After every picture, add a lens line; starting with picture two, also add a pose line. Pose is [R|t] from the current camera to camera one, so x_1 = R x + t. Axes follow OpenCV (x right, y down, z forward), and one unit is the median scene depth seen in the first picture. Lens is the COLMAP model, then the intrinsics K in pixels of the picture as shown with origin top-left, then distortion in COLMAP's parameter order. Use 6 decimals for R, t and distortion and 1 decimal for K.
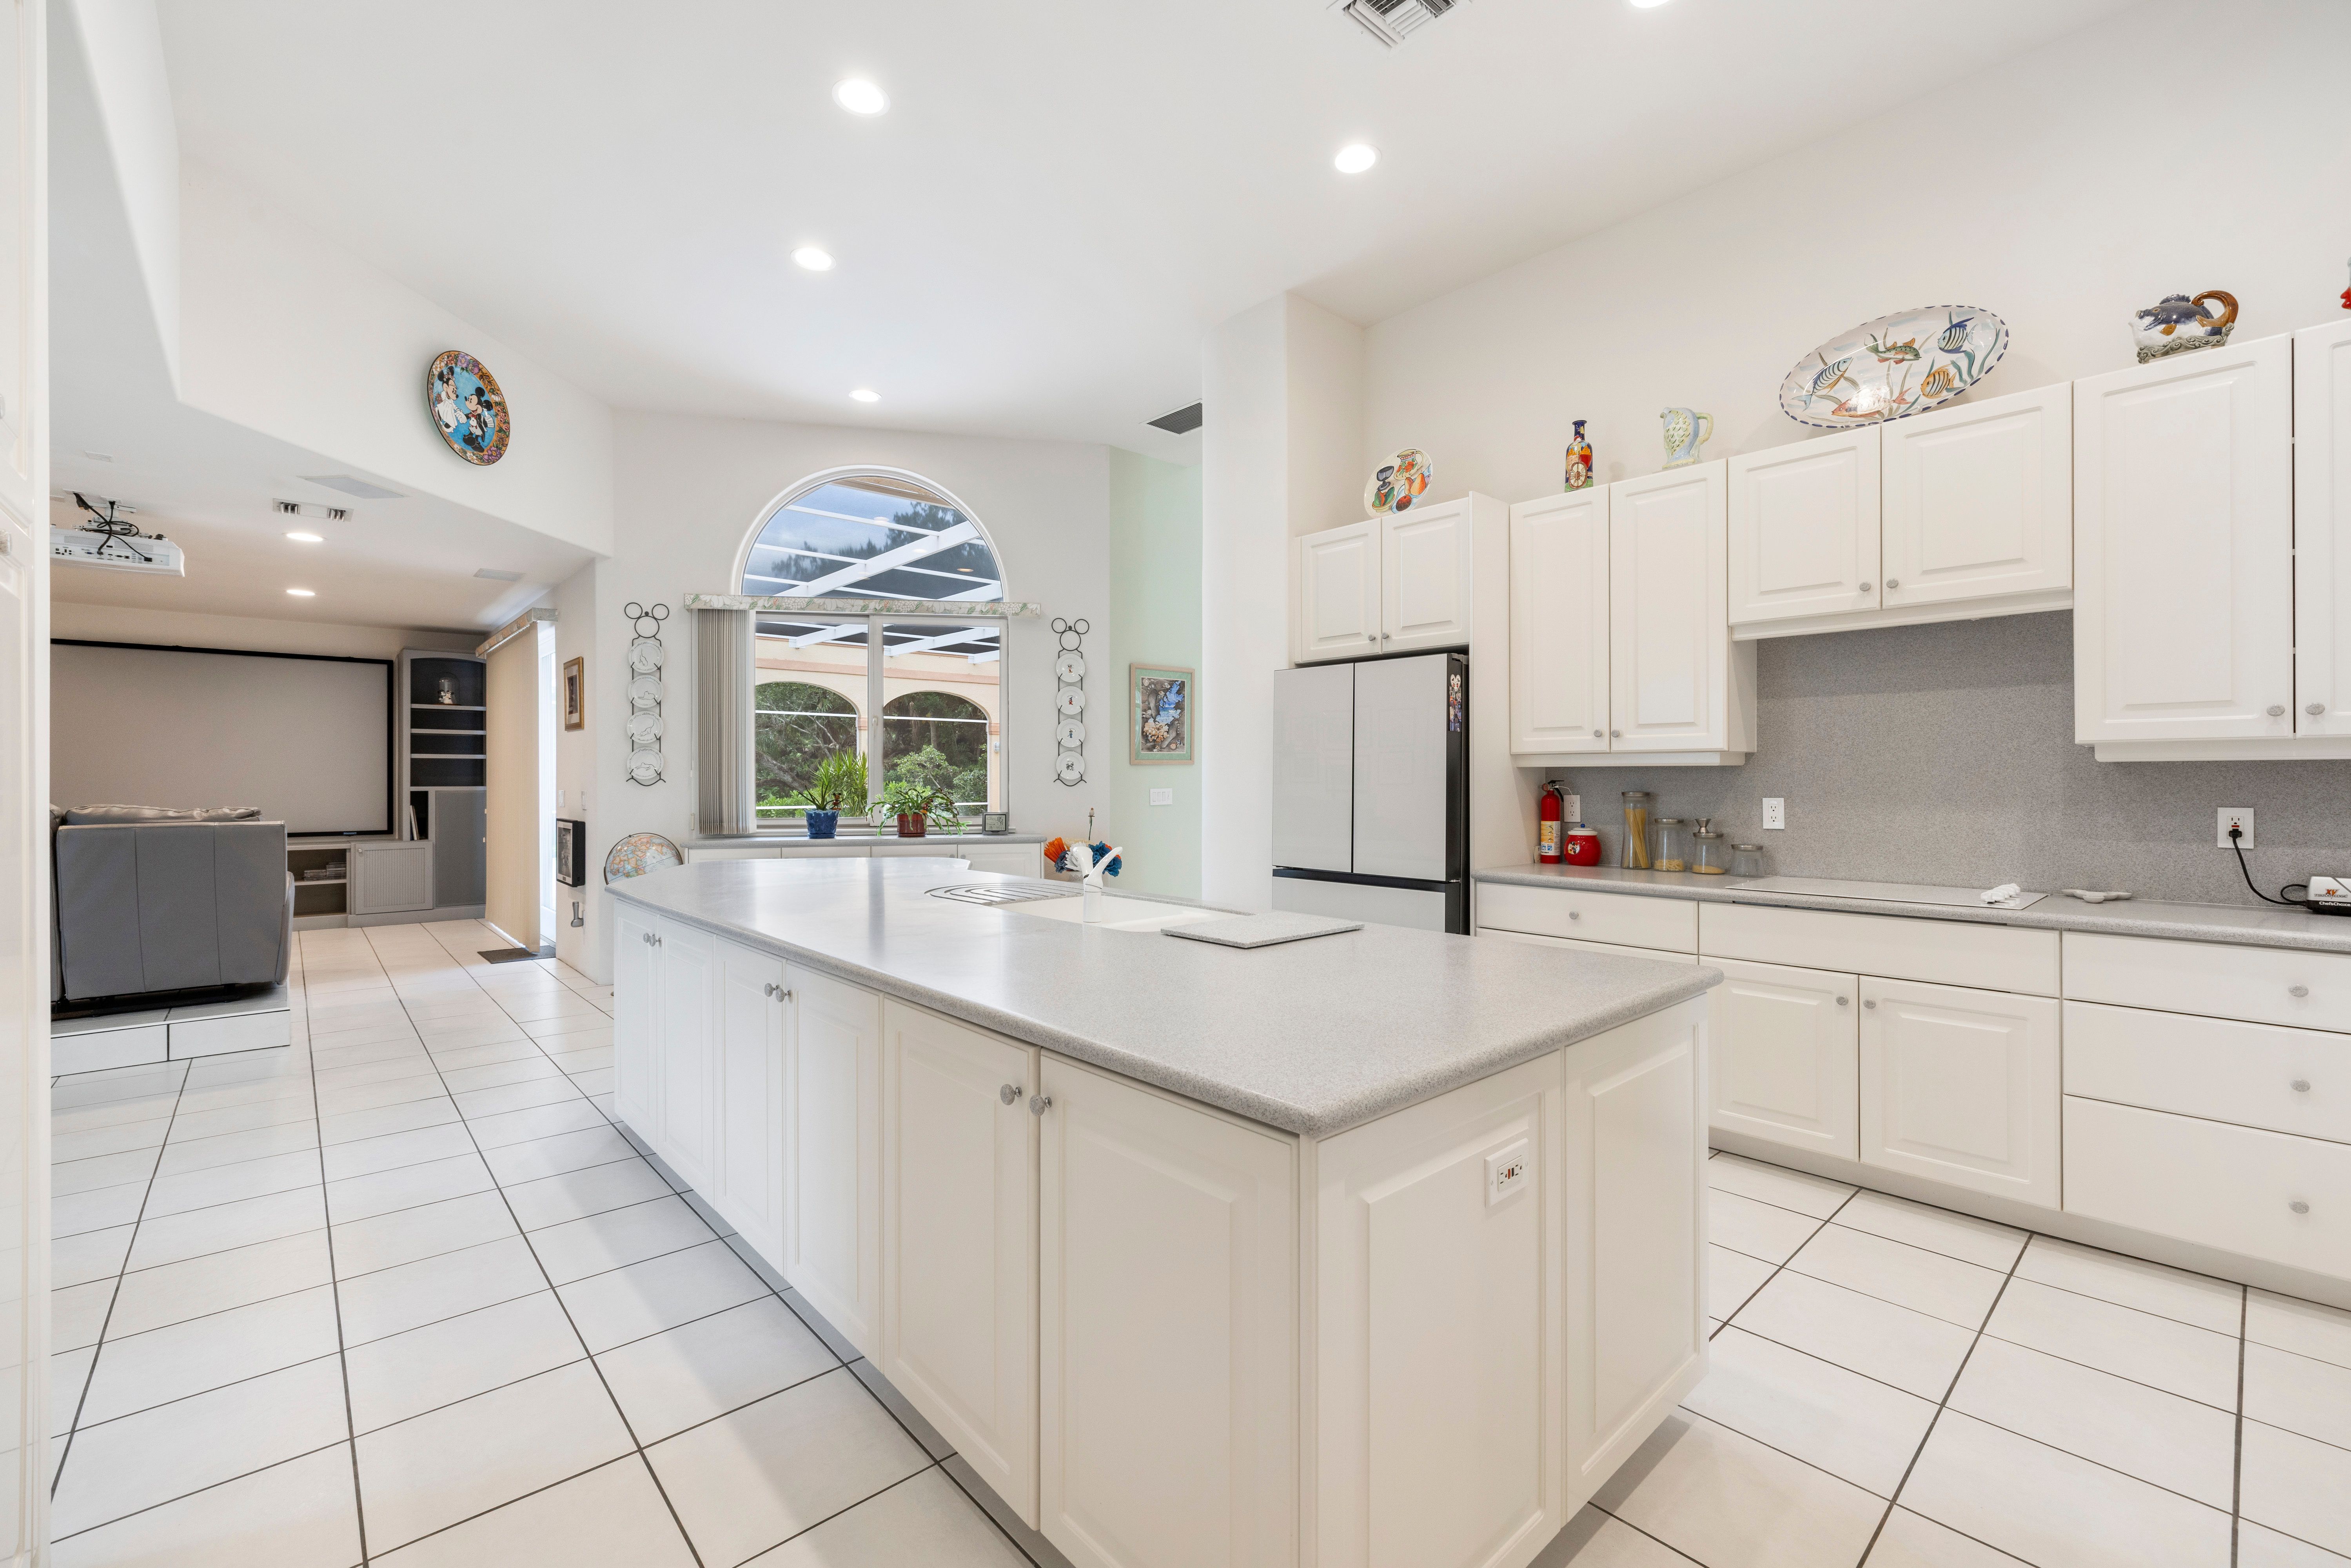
lens RADIAL K [[1031.7, 0, 1159.3], [0, 1031.7, 780.9], [0, 0, 1]] dist [0.005051, 0.000659]
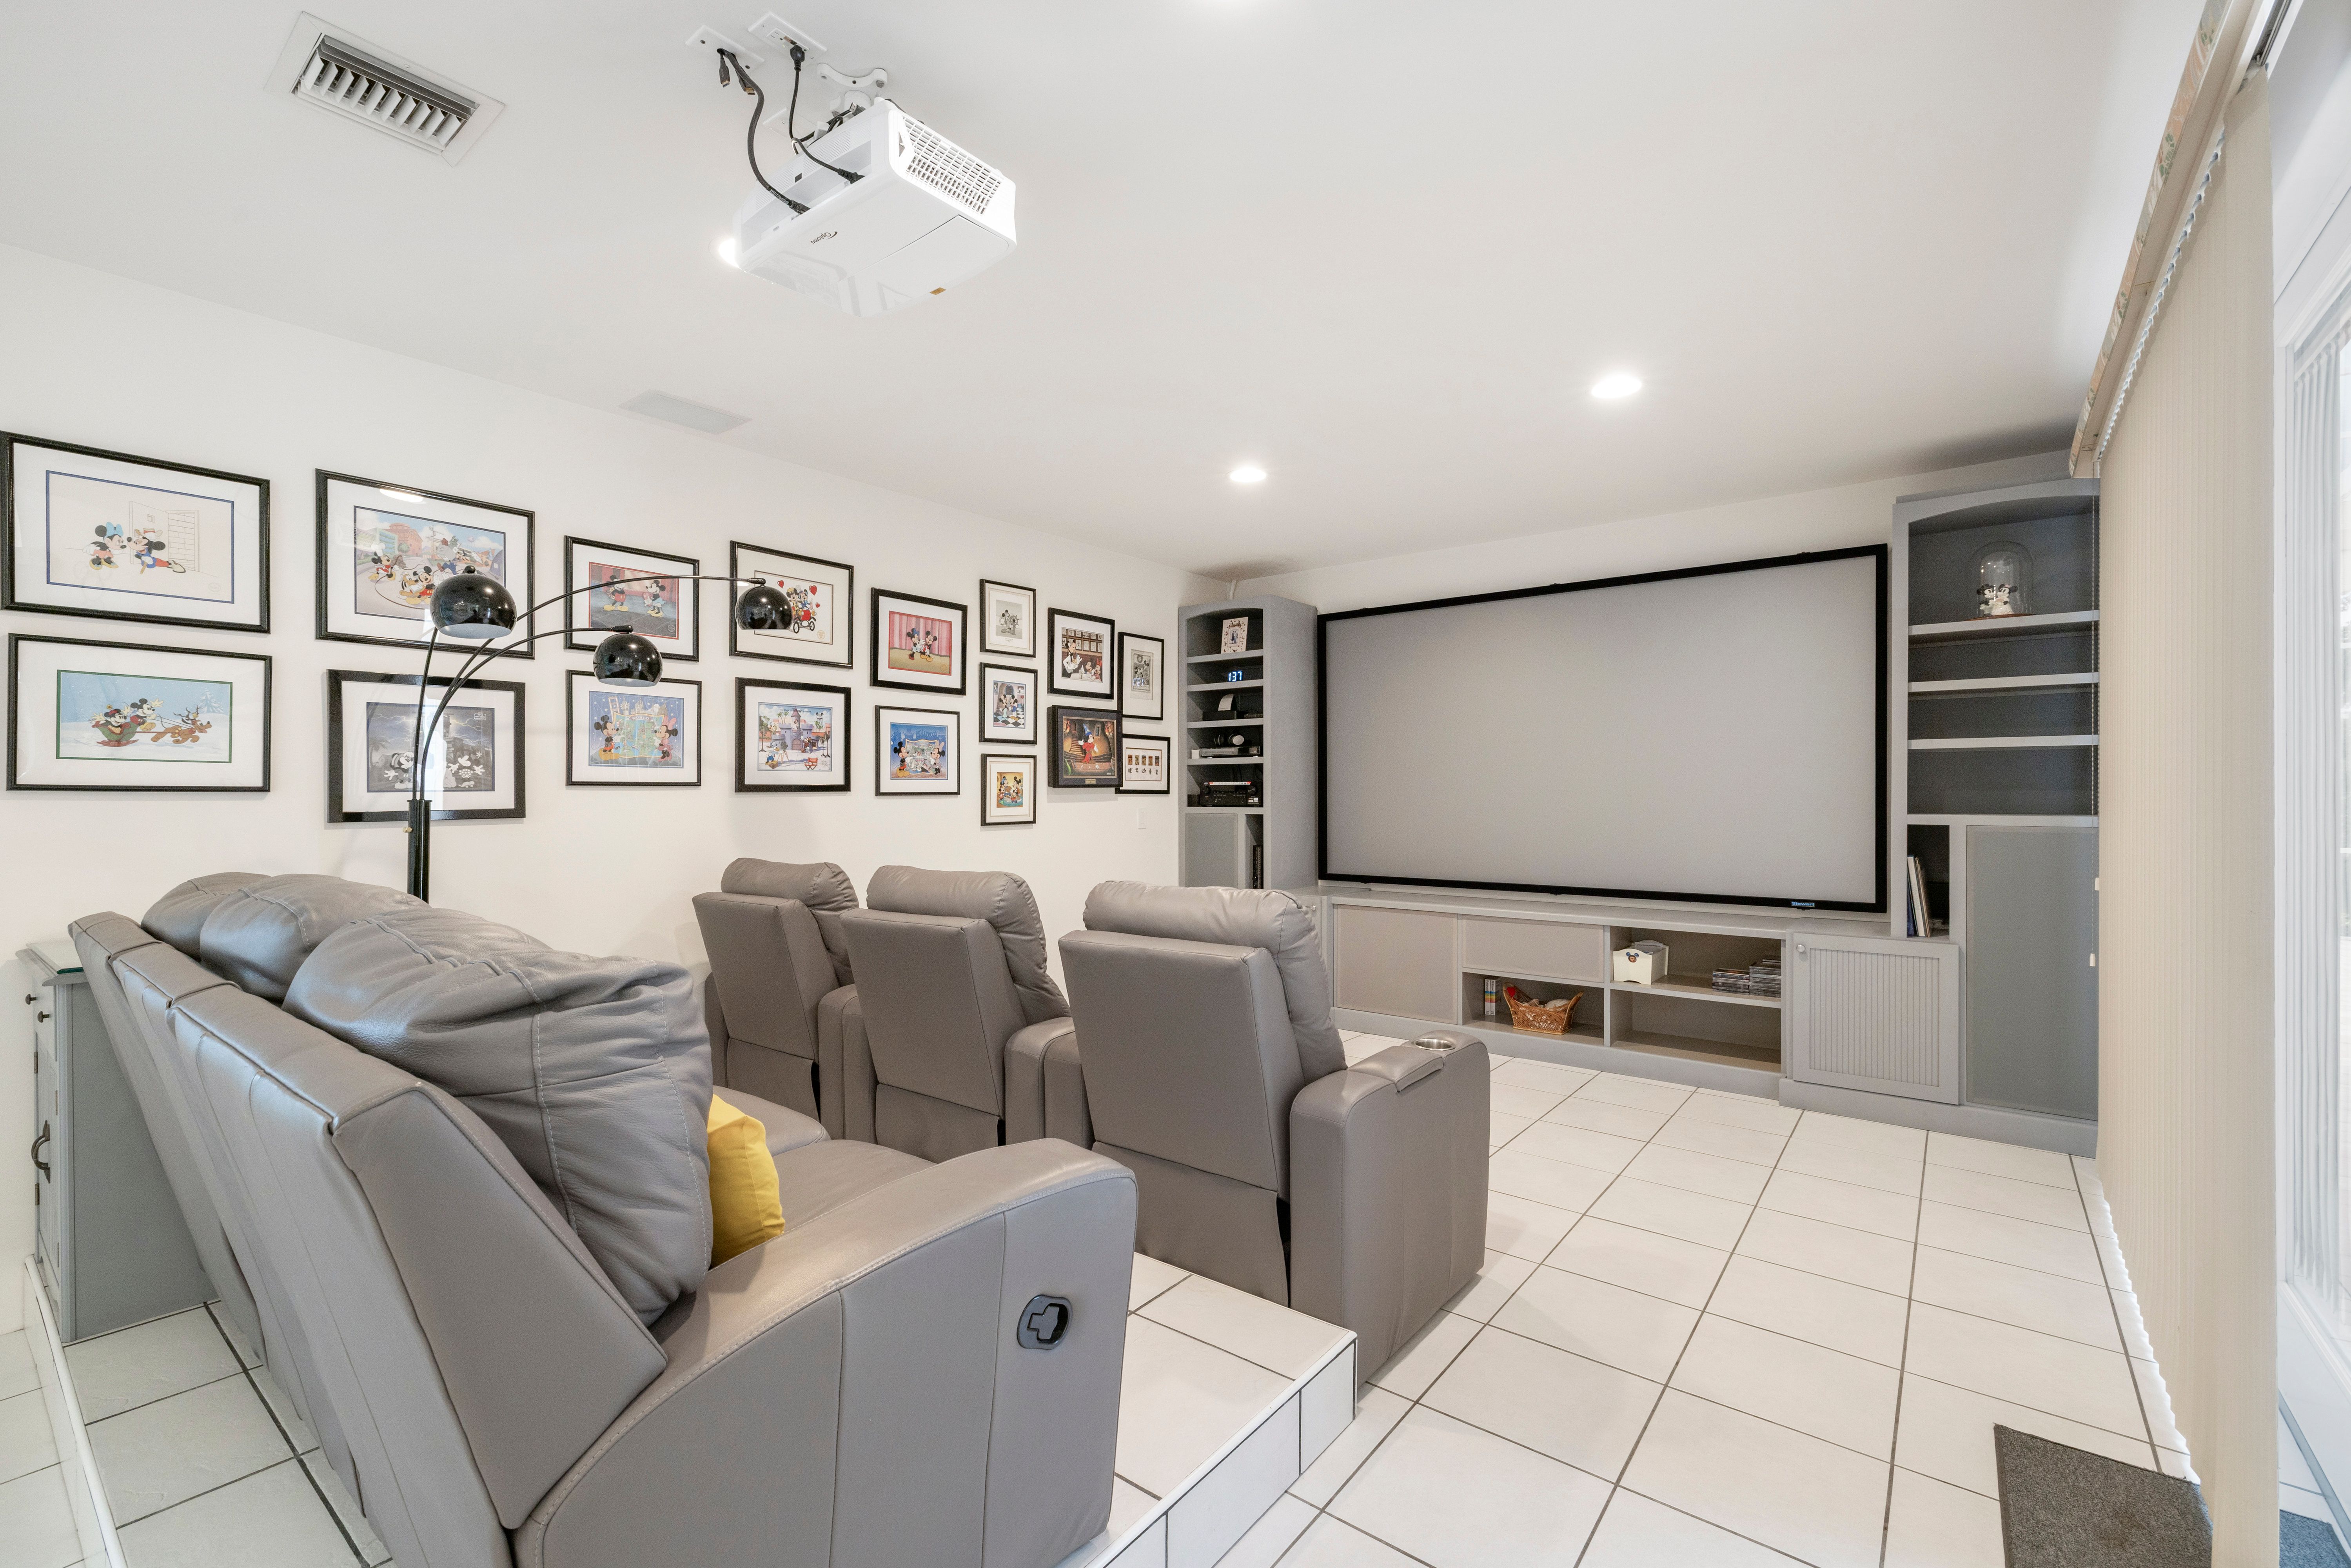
lens RADIAL K [[1031.7, 0, 1162.0], [0, 1031.7, 778.1], [0, 0, 1]] dist [0.005051, 0.000659]
pose [[0.134030, 0.001838, -0.990976, -0.325849], [0.004682, 0.999986, 0.002488, -0.012151], [0.990966, -0.004974, 0.134019, 0.619262]]
